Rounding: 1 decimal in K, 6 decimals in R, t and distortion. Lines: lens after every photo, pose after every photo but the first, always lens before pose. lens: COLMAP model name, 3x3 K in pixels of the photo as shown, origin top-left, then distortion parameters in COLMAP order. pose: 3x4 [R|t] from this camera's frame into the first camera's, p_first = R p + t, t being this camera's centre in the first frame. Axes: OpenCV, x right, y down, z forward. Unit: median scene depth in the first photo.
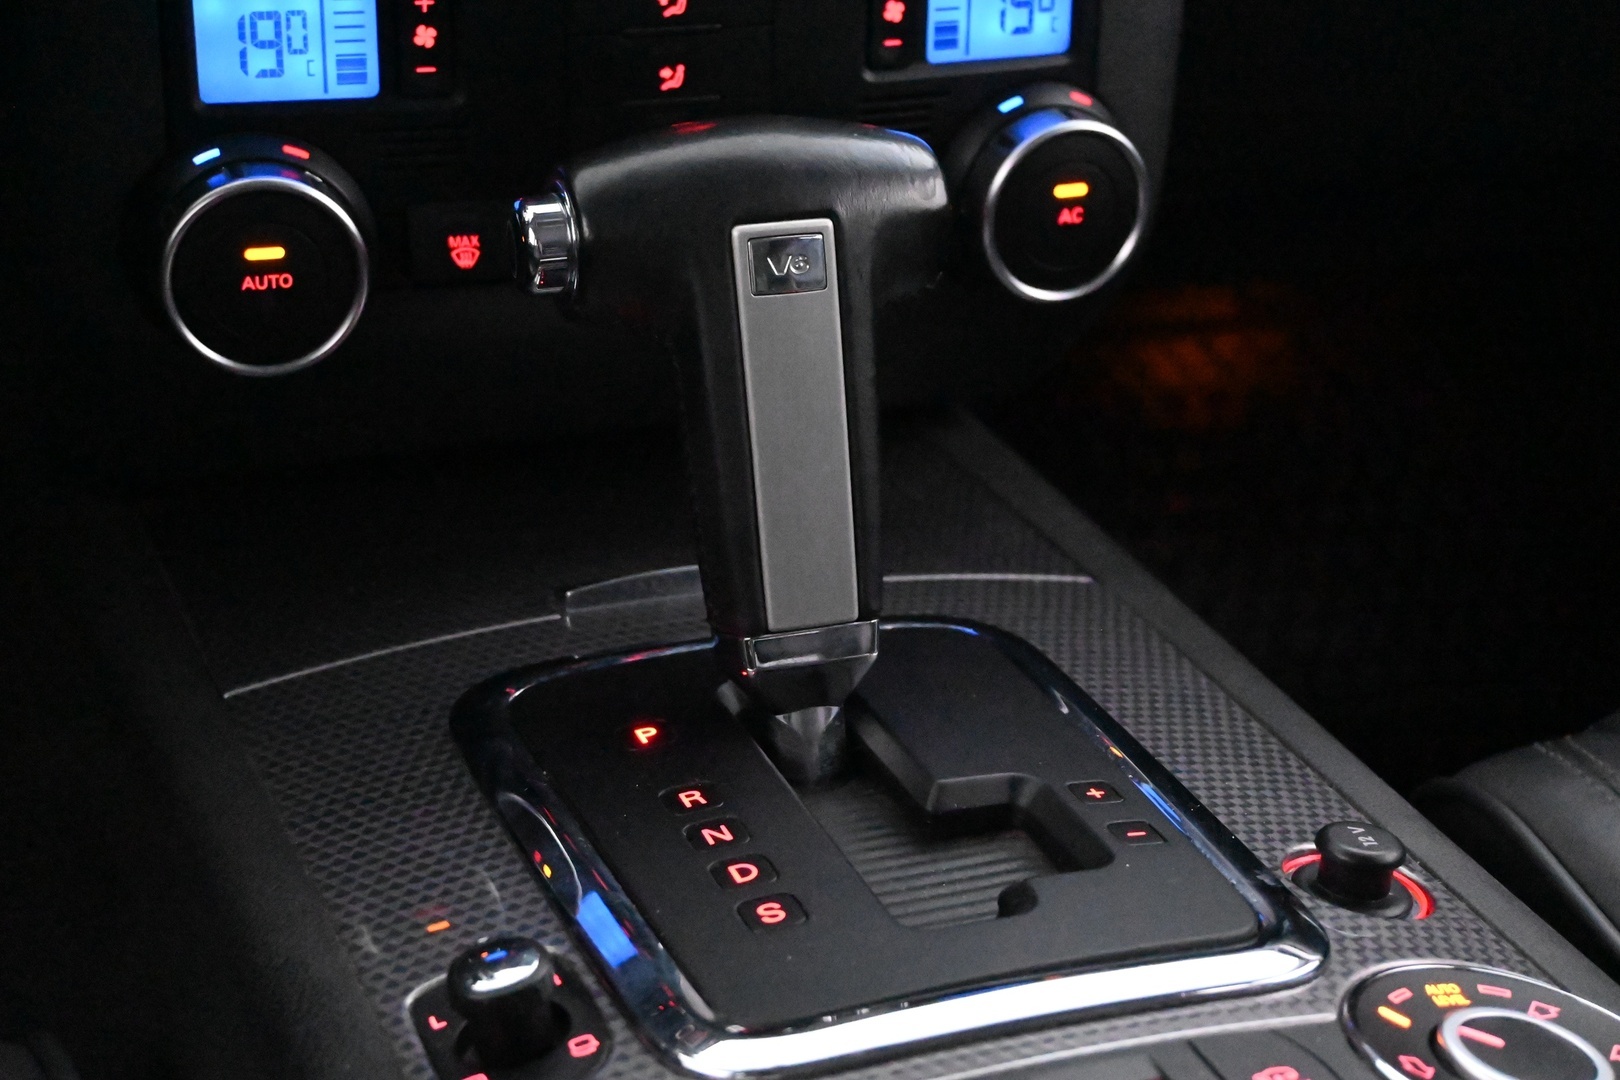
lens RADIAL K [[2658.0, 0, 810.0], [0, 2658.0, 540.0], [0, 0, 1]] dist [0.028154, -0.011988]
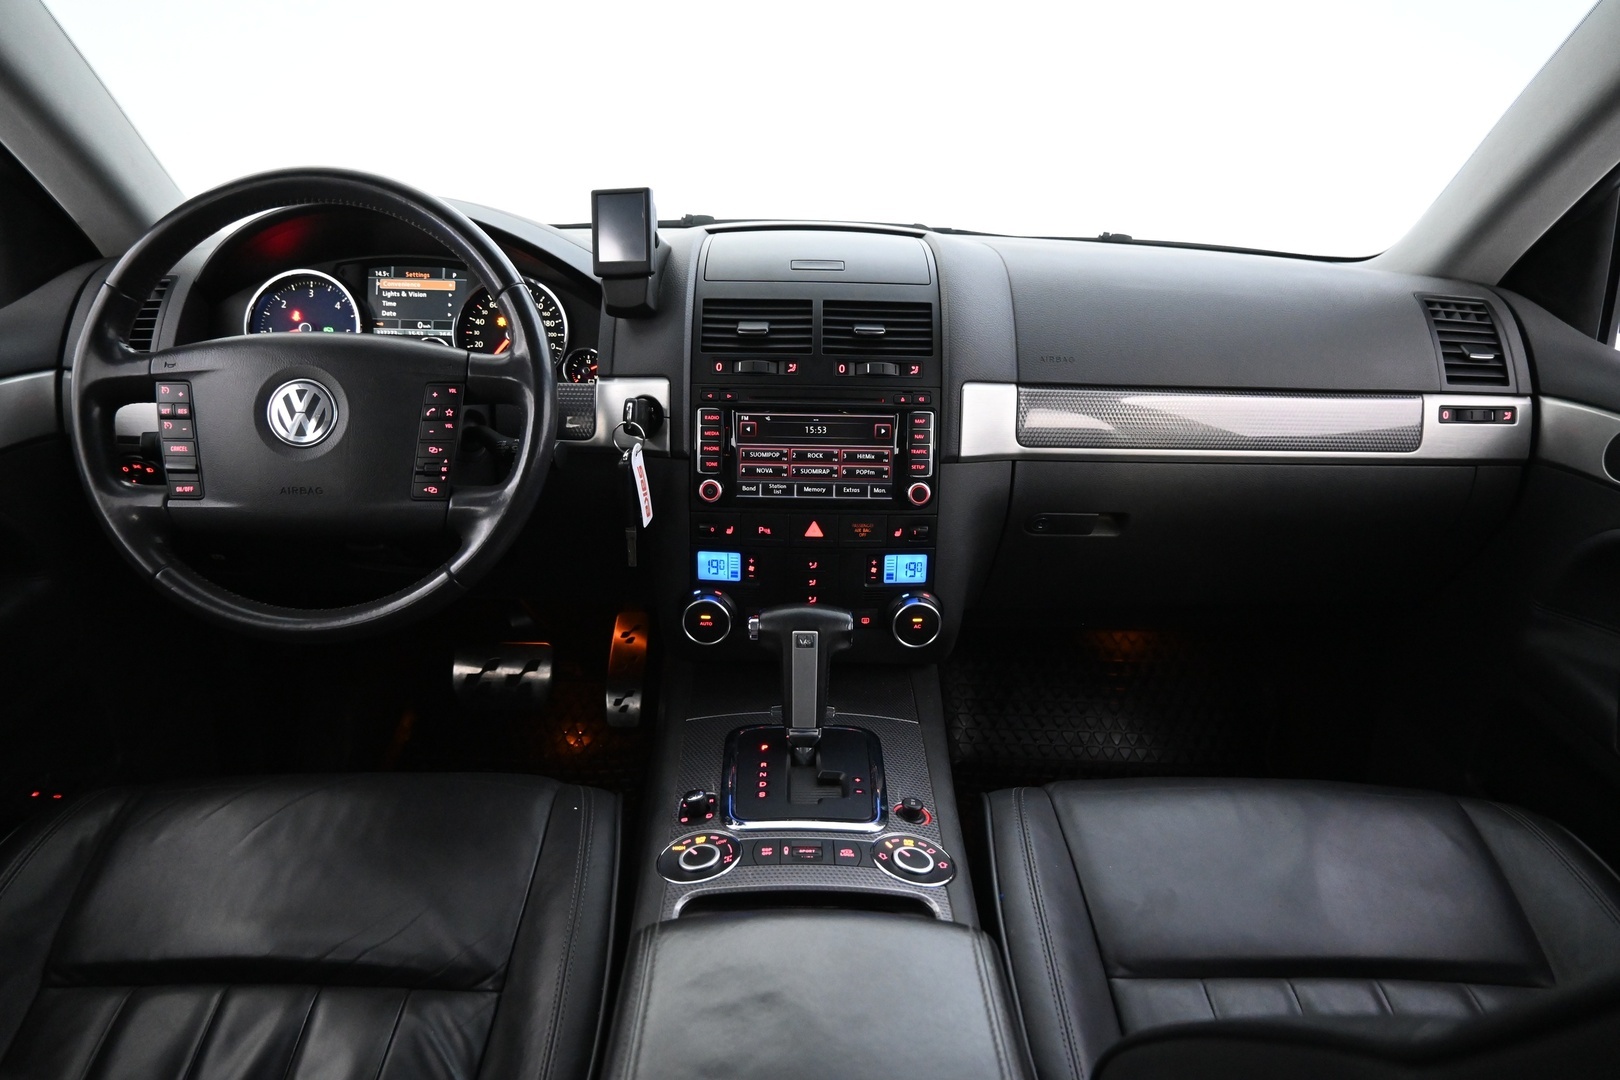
lens RADIAL K [[1104.4, 0, 810.0], [0, 1104.4, 540.0], [0, 0, 1]] dist [-0.000610, -0.000747]
pose [[0.937926, 0.103356, -0.331079, 0.509046], [-0.129109, 0.990008, -0.056698, -0.148650], [0.321911, 0.095923, 0.941898, -0.597012]]
